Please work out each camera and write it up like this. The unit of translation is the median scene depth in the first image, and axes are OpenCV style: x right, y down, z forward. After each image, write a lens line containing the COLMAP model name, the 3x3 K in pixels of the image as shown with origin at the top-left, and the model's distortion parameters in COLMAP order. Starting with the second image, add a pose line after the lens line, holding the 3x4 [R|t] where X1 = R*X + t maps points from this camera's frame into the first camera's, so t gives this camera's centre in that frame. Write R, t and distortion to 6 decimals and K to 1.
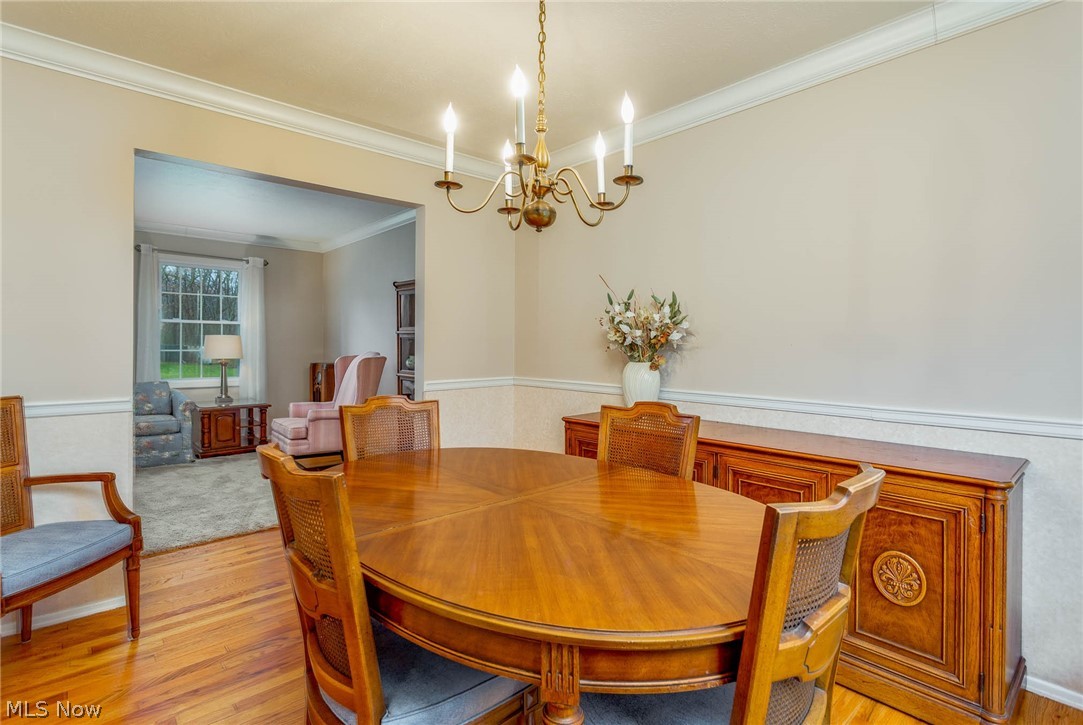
lens RADIAL K [[527.3, 0, 540.0], [0, 527.3, 358.0], [0, 0, 1]] dist [-0.000373, -0.000551]
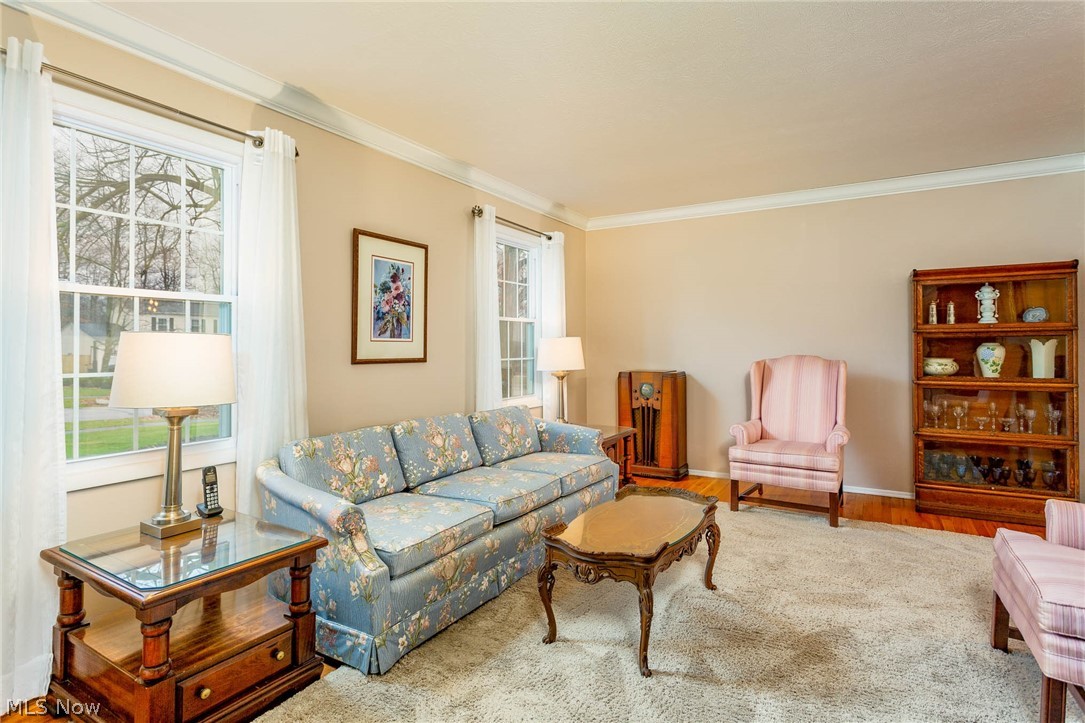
lens RADIAL K [[556.7, 0, 552.7], [0, 556.7, 337.7], [0, 0, 1]] dist [-0.001117, 0.000526]
pose [[0.952516, 0.005881, 0.304433, -0.476631], [0.006714, 0.999165, -0.040309, -0.022532], [-0.304416, 0.040439, 0.951680, 0.559763]]
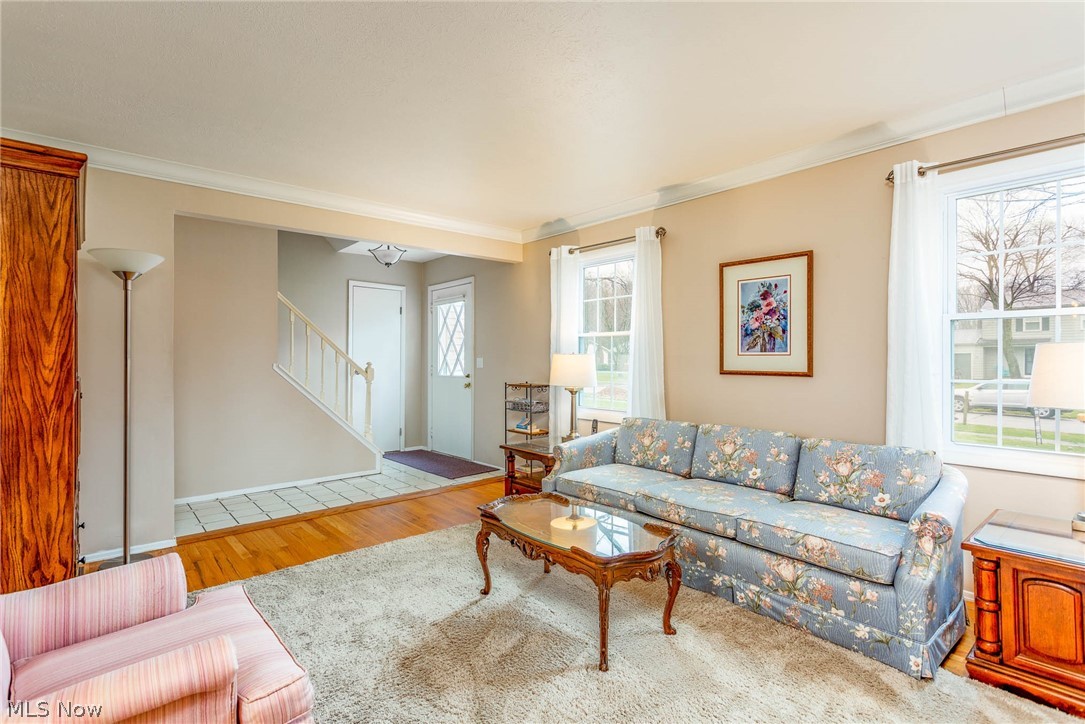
lens RADIAL K [[528.3, 0, 541.3], [0, 528.3, 359.3], [0, 0, 1]] dist [-0.000373, -0.000551]
pose [[-0.009705, 0.003119, -0.999948, -0.262454], [-0.027653, 0.999612, 0.003386, -0.026524], [0.999570, 0.027684, -0.009615, 0.687324]]
